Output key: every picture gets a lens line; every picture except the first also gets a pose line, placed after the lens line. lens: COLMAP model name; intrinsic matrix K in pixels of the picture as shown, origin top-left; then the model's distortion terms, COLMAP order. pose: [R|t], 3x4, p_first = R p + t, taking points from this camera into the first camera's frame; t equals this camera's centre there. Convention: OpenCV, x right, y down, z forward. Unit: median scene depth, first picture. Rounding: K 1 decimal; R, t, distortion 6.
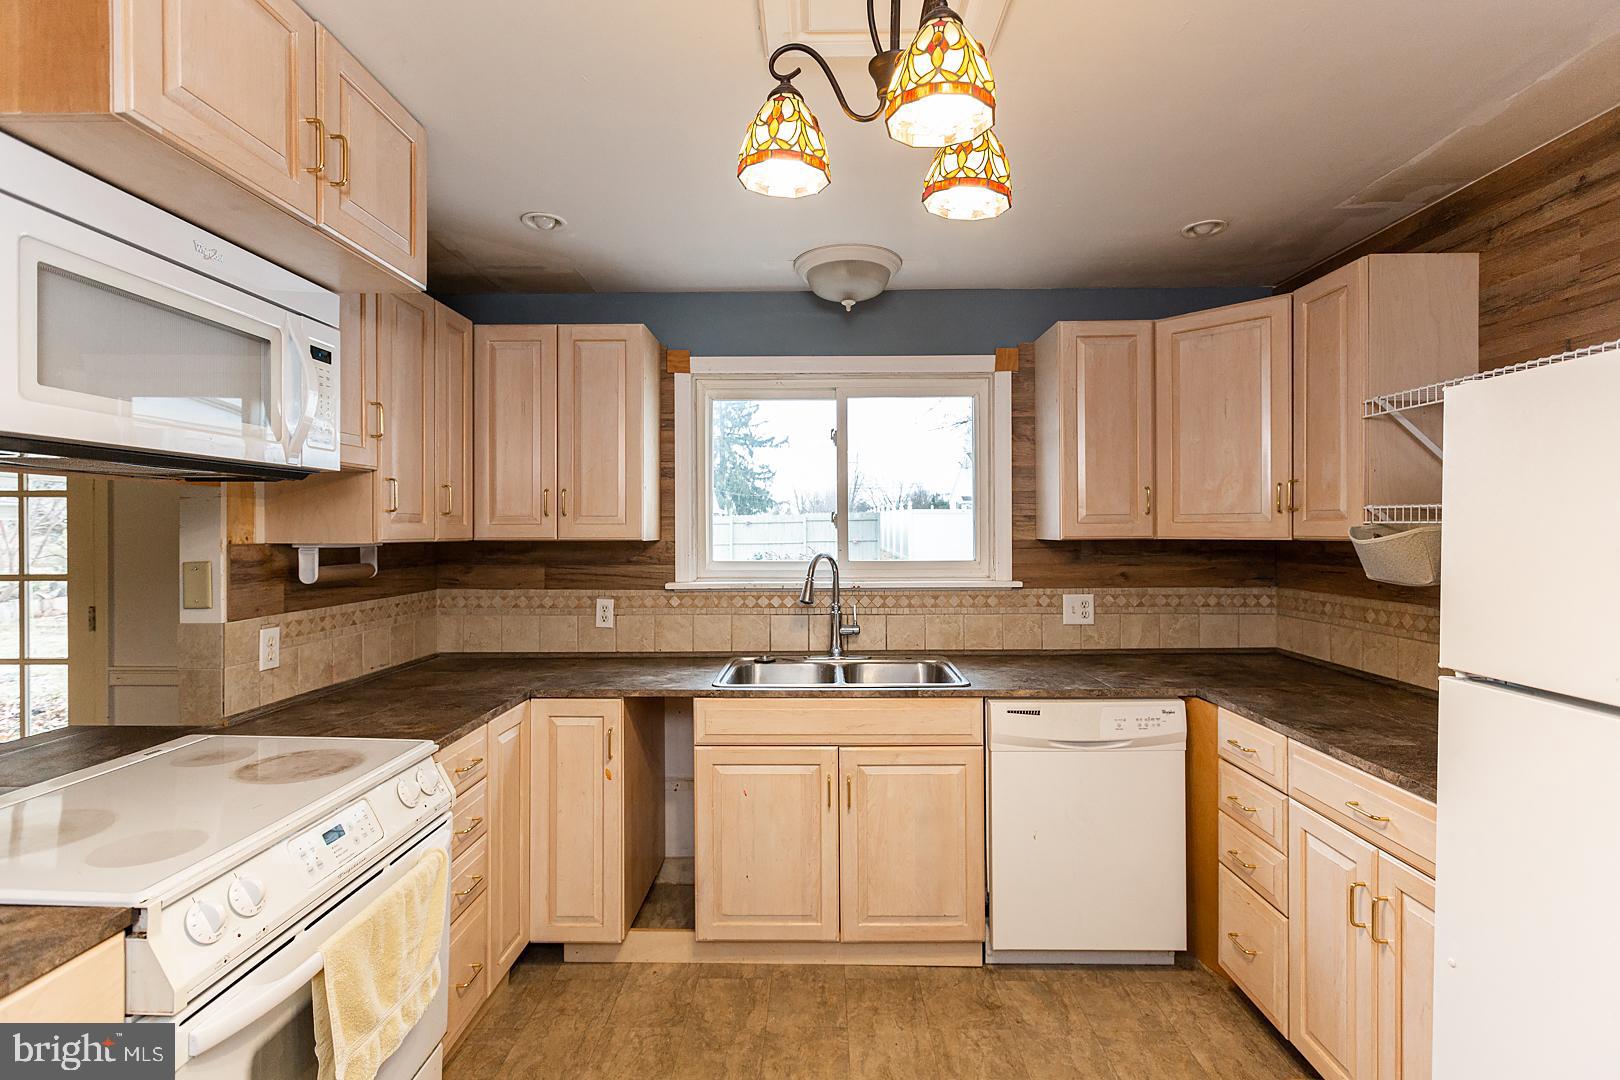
lens RADIAL K [[750.5, 0, 813.4], [0, 750.5, 536.0], [0, 0, 1]] dist [0.000351, 0.000141]
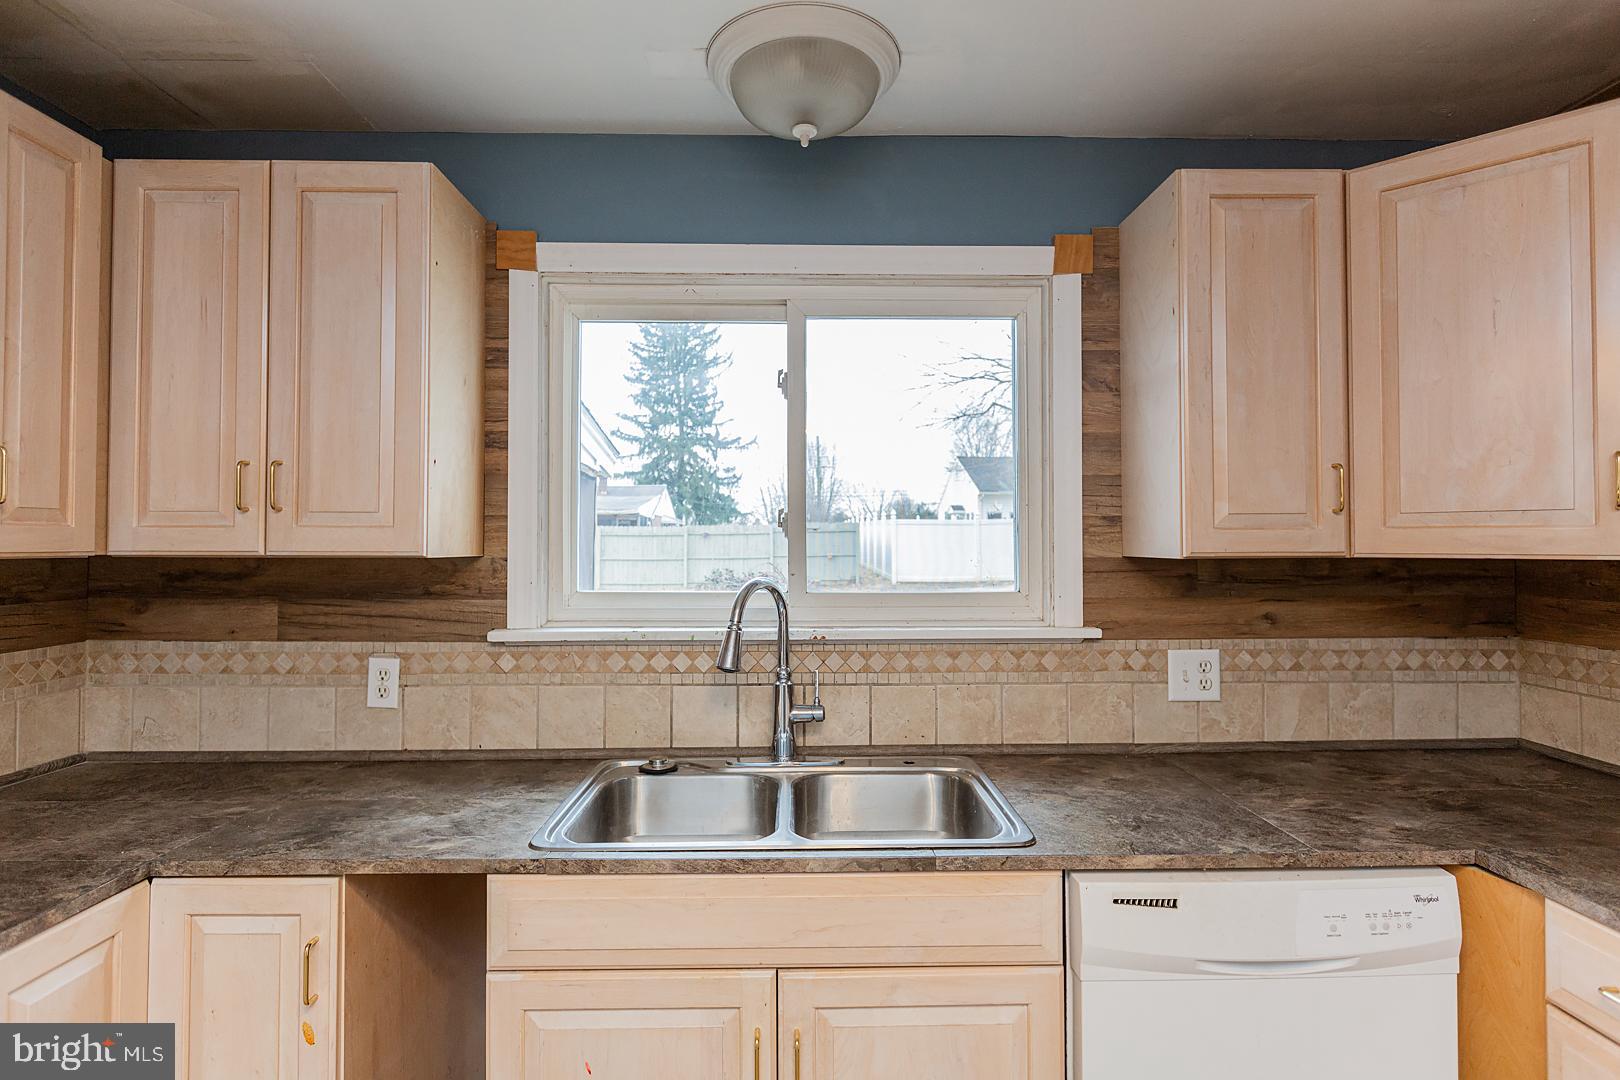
lens RADIAL K [[840.0, 0, 813.4], [0, 840.0, 530.0], [0, 0, 1]] dist [-0.000025, -0.000118]
pose [[0.999401, 0.004025, 0.034372, 0.031023], [-0.003222, 0.999721, -0.023378, -0.000383], [-0.034457, 0.023254, 0.999136, 0.360431]]
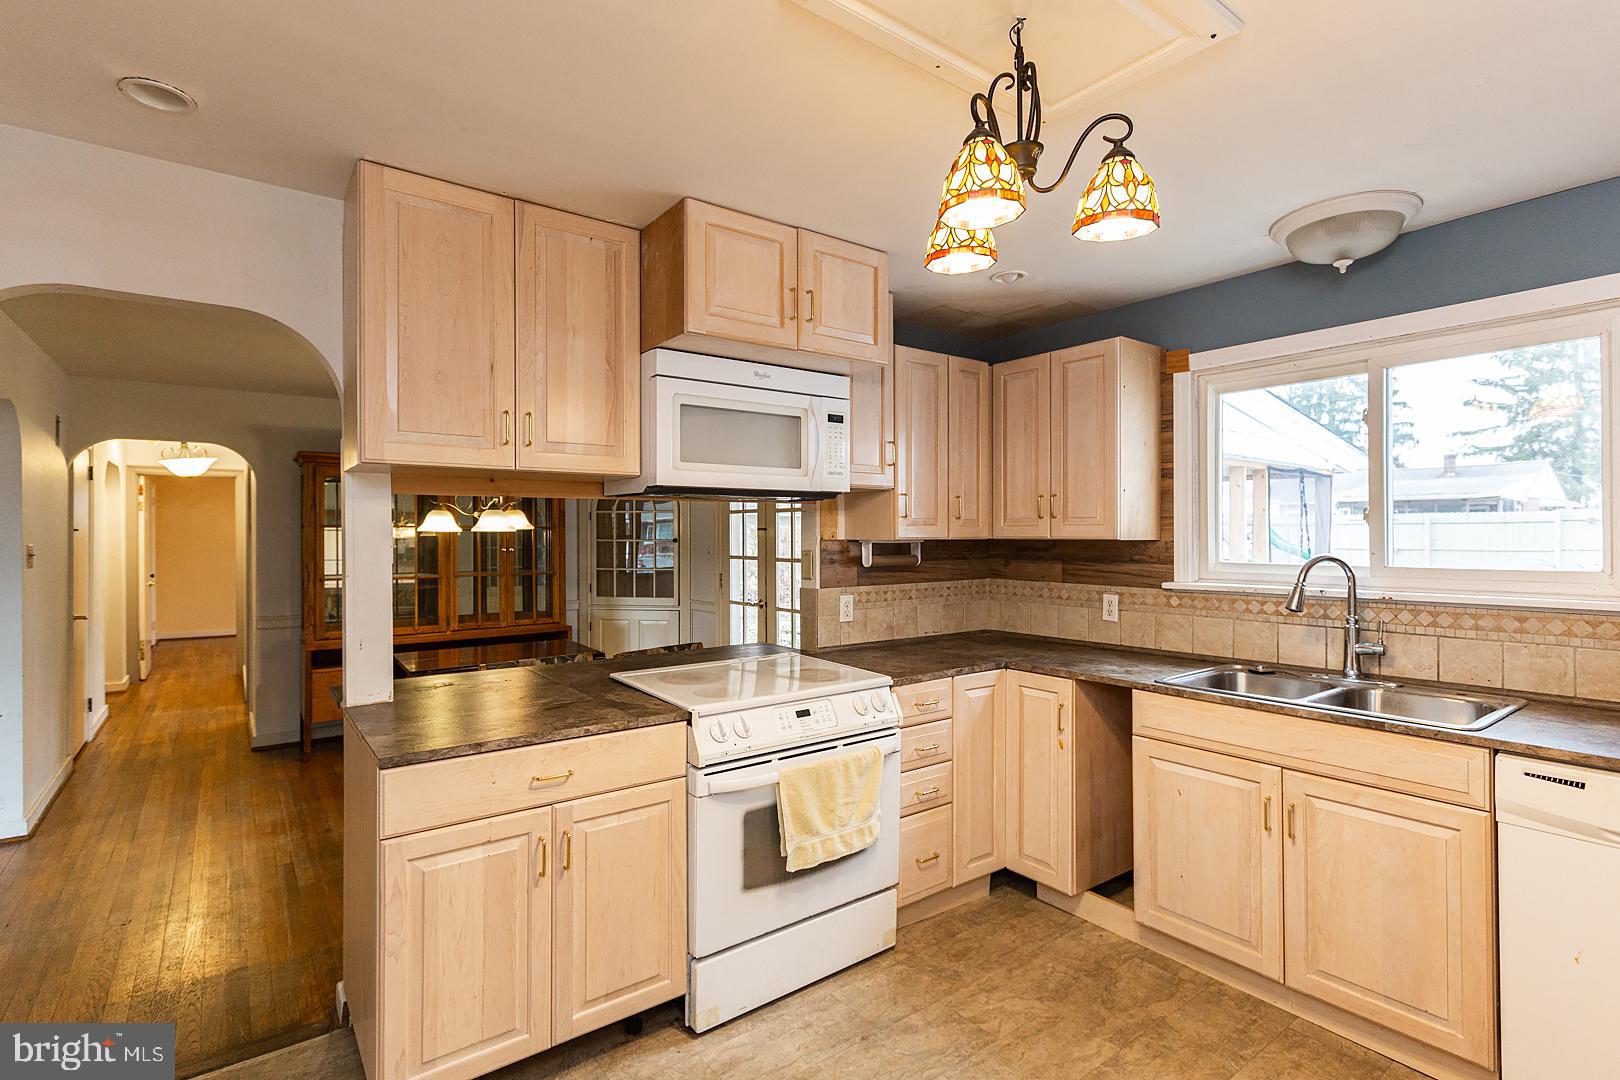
lens RADIAL K [[772.9, 0, 810.0], [0, 772.9, 540.0], [0, 0, 1]] dist [0.000304, 0.000412]
pose [[0.611737, 0.005778, -0.791040, 0.351977], [-0.003314, 0.999983, 0.004741, 0.002386], [0.791055, -0.000279, 0.611745, -0.017560]]
